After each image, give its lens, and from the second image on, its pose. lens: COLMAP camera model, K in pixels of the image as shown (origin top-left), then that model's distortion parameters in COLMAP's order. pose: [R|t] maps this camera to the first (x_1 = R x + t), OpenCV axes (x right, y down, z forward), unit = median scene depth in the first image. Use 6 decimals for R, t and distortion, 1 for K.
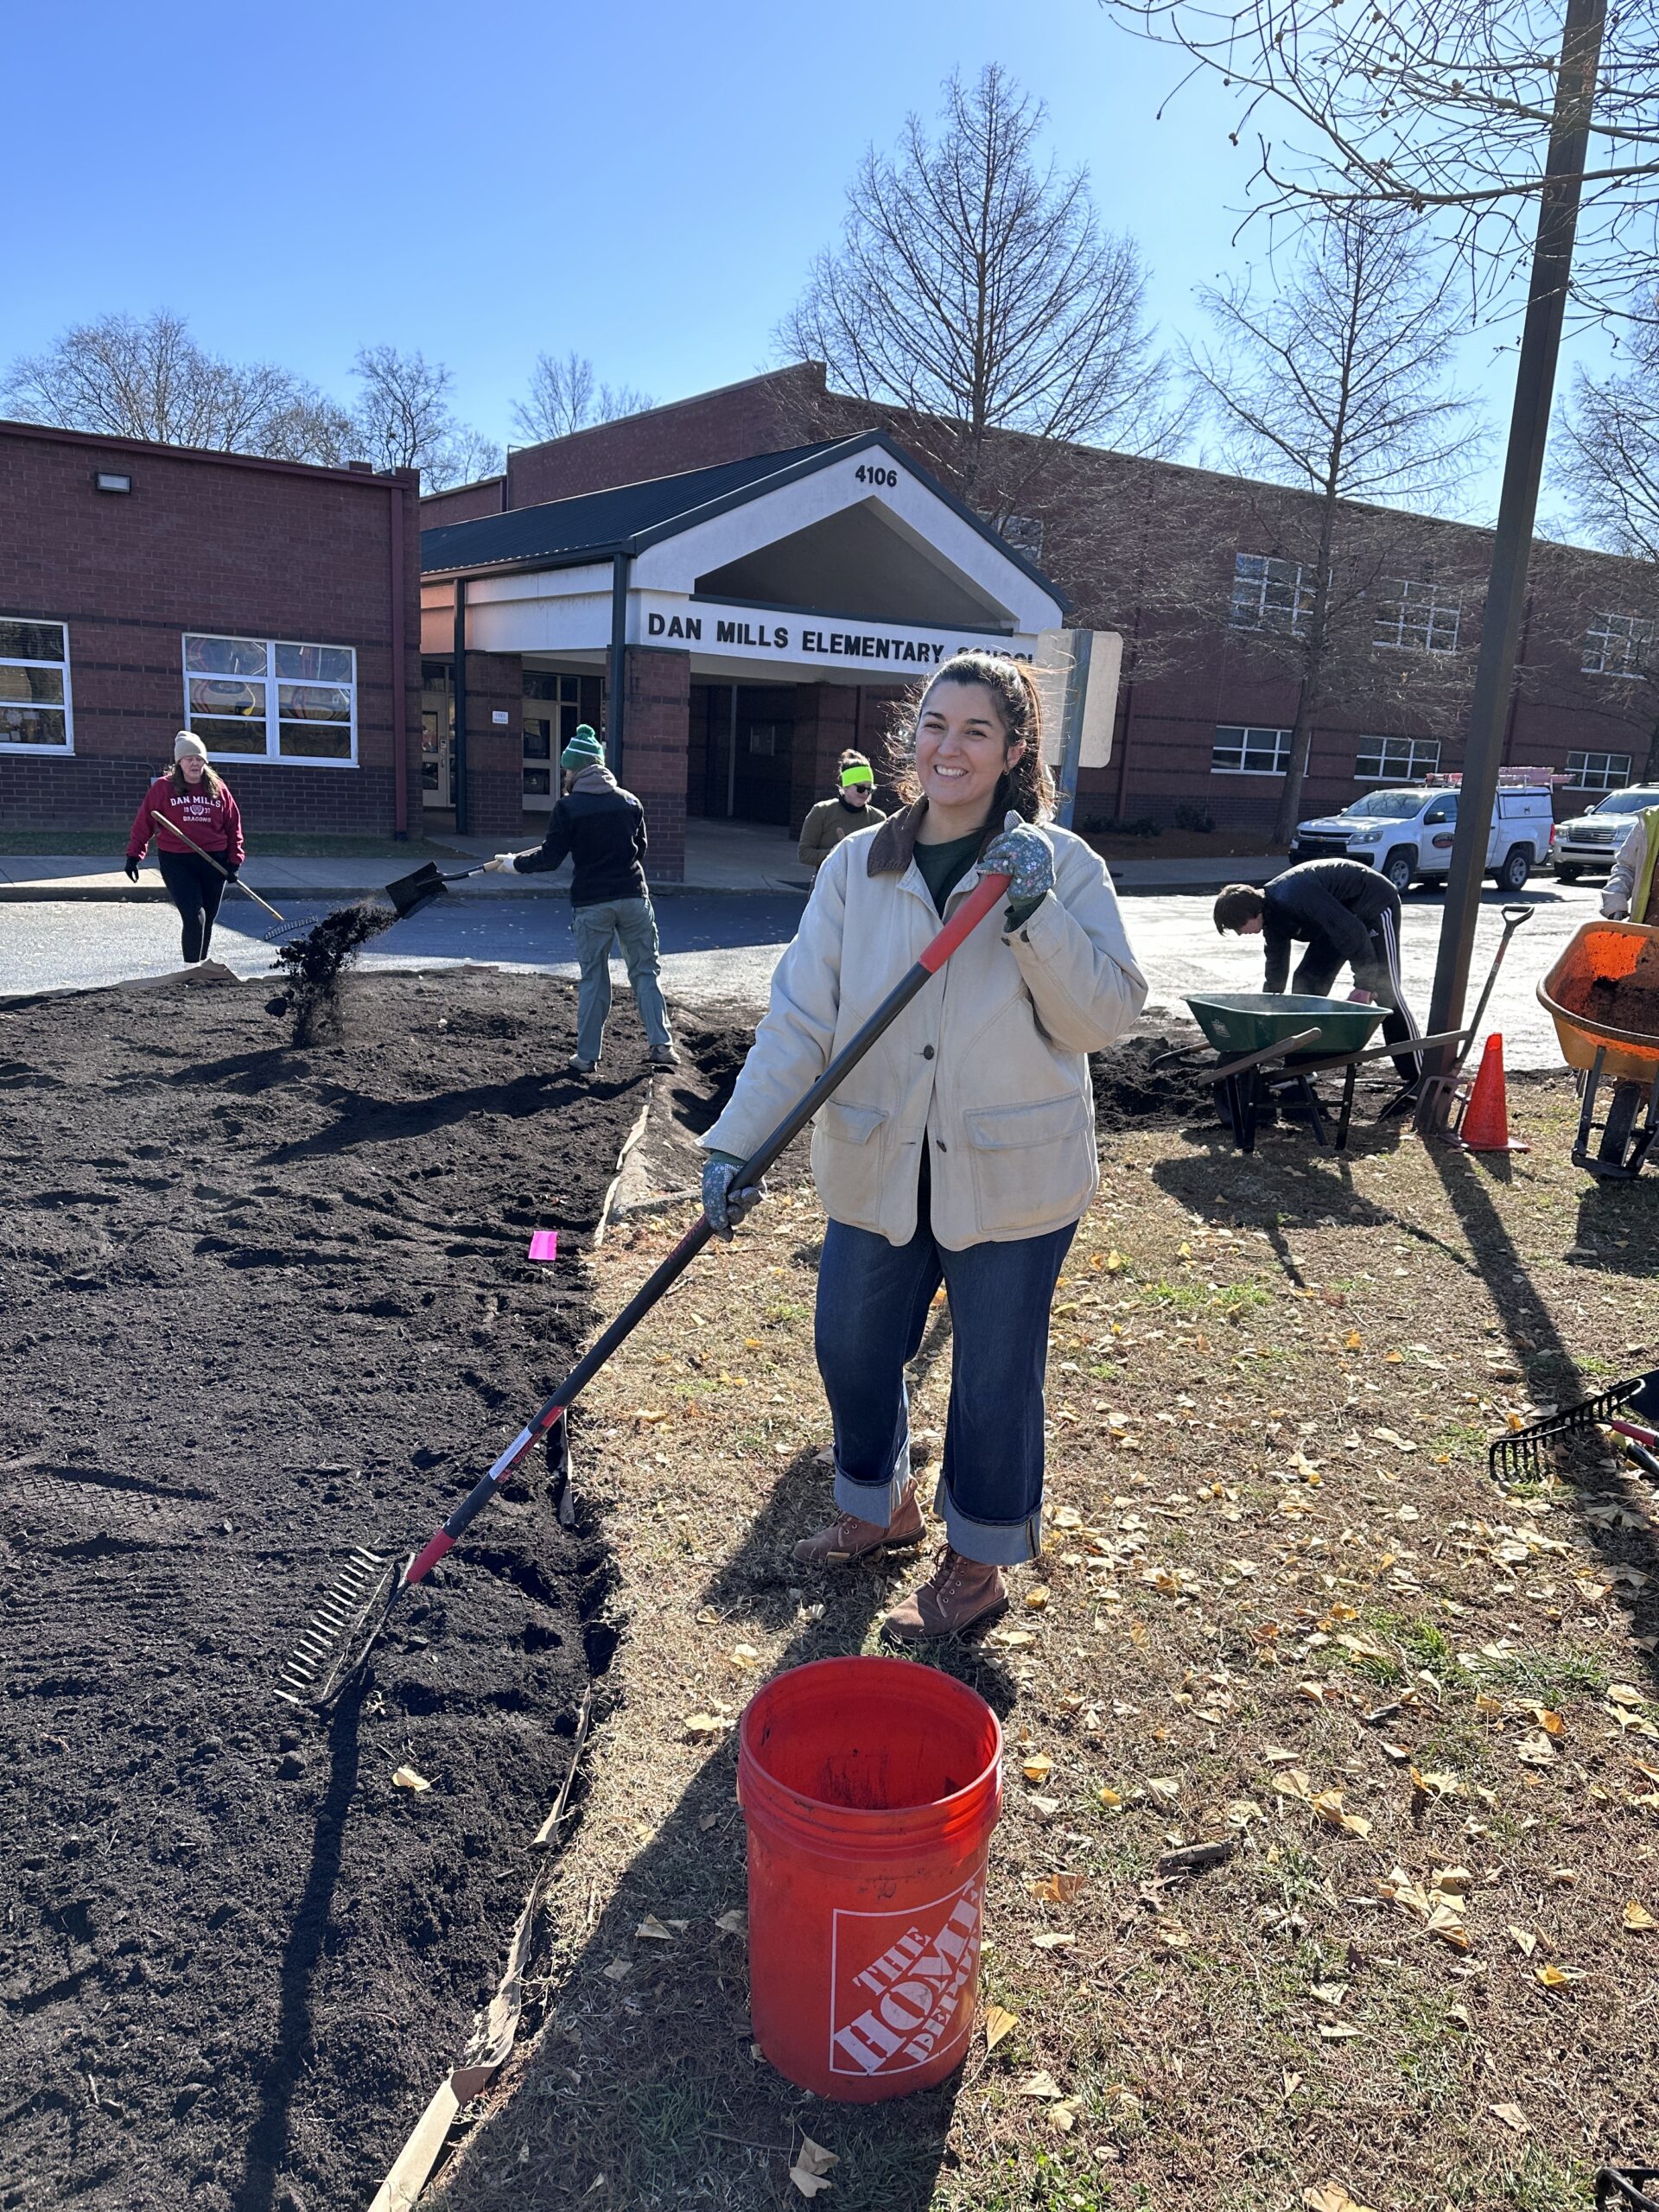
lens RADIAL K [[1570.3, 0, 829.5], [0, 1570.3, 1106.0], [0, 0, 1]] dist [-0.010488, -0.002065]
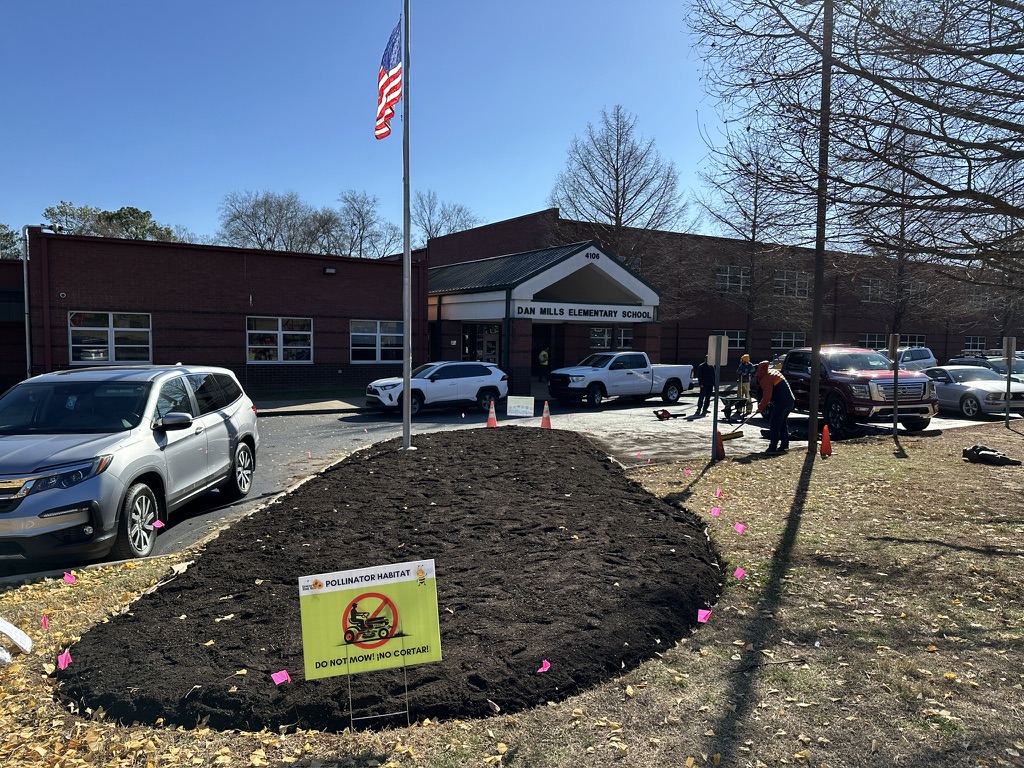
lens RADIAL K [[711.9, 0, 512.0], [0, 711.9, 384.0], [0, 0, 1]] dist [0.103893, -0.000368]
pose [[0.998469, -0.046369, -0.030164, -0.070743], [0.040809, 0.985577, -0.164232, 0.032340], [0.037344, 0.162750, 0.985960, -0.209858]]
